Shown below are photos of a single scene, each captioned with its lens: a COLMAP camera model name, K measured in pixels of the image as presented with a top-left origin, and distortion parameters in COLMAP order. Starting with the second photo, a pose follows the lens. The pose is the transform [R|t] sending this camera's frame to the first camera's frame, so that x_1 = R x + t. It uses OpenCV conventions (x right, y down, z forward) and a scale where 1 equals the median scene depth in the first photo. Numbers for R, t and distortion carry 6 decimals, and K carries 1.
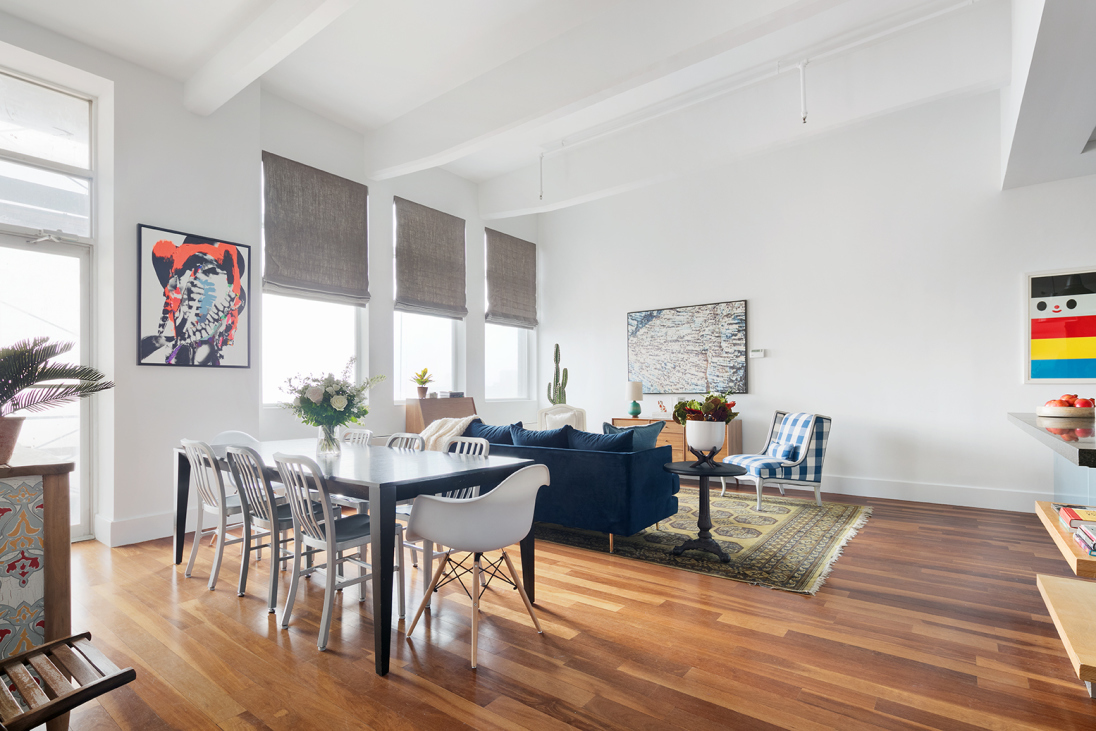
lens RADIAL K [[553.6, 0, 546.2], [0, 553.6, 388.5], [0, 0, 1]] dist [0.000793, -0.000796]
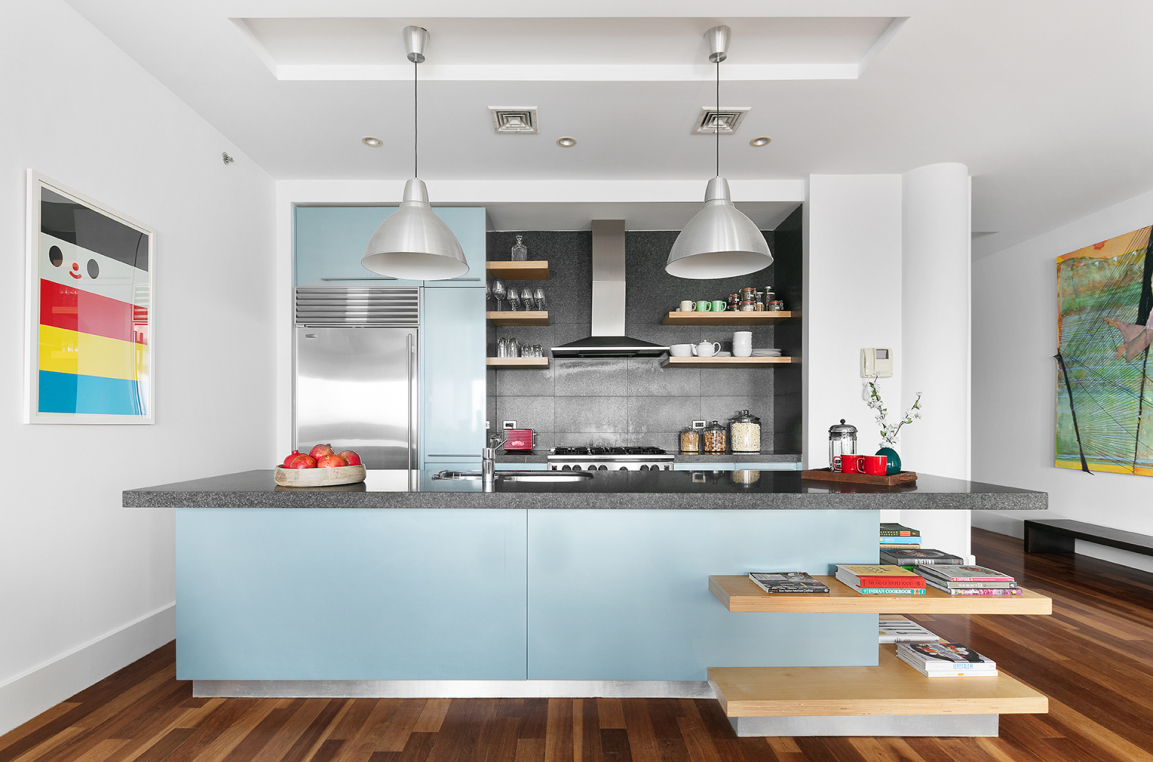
lens RADIAL K [[582.3, 0, 561.8], [0, 582.3, 423.3], [0, 0, 1]] dist [0.000793, -0.000796]
pose [[-0.599172, 0.000770, 0.800620, 0.276856], [0.001988, 0.999998, 0.000525, -0.009575], [-0.800618, 0.001906, -0.599172, 1.052323]]
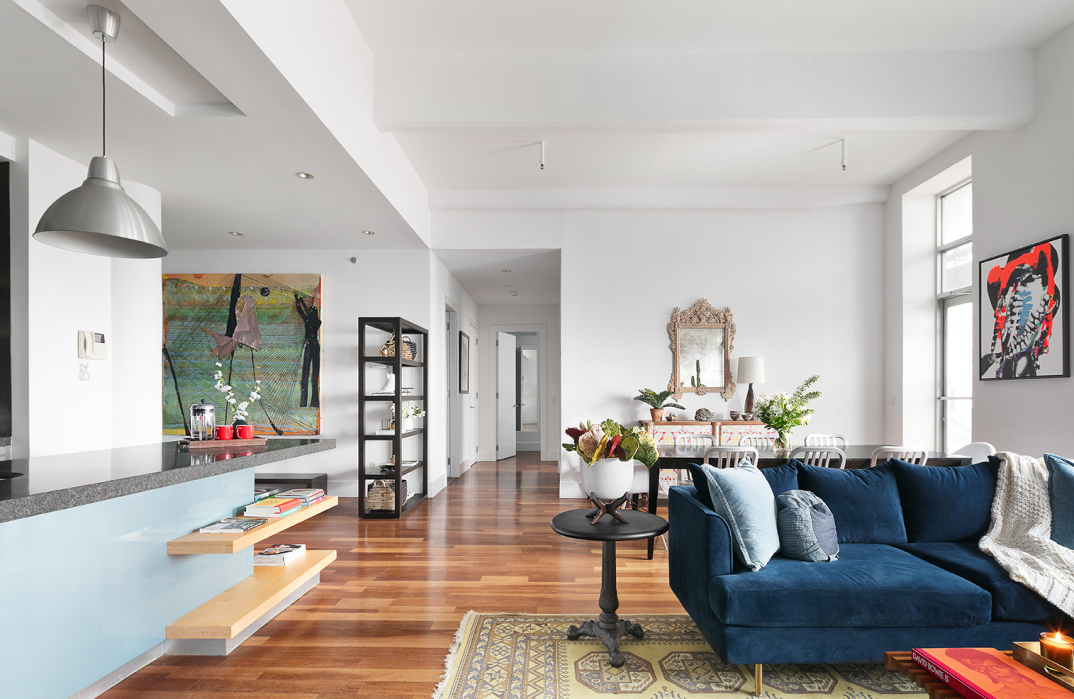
lens RADIAL K [[527.6, 0, 545.8], [0, 527.6, 395.0], [0, 0, 1]] dist [-0.006663, -0.001132]
pose [[-0.813860, 0.003505, -0.581051, 0.631762], [0.006310, 0.999976, -0.002806, -0.013192], [0.581027, -0.005950, -0.813863, 1.283233]]
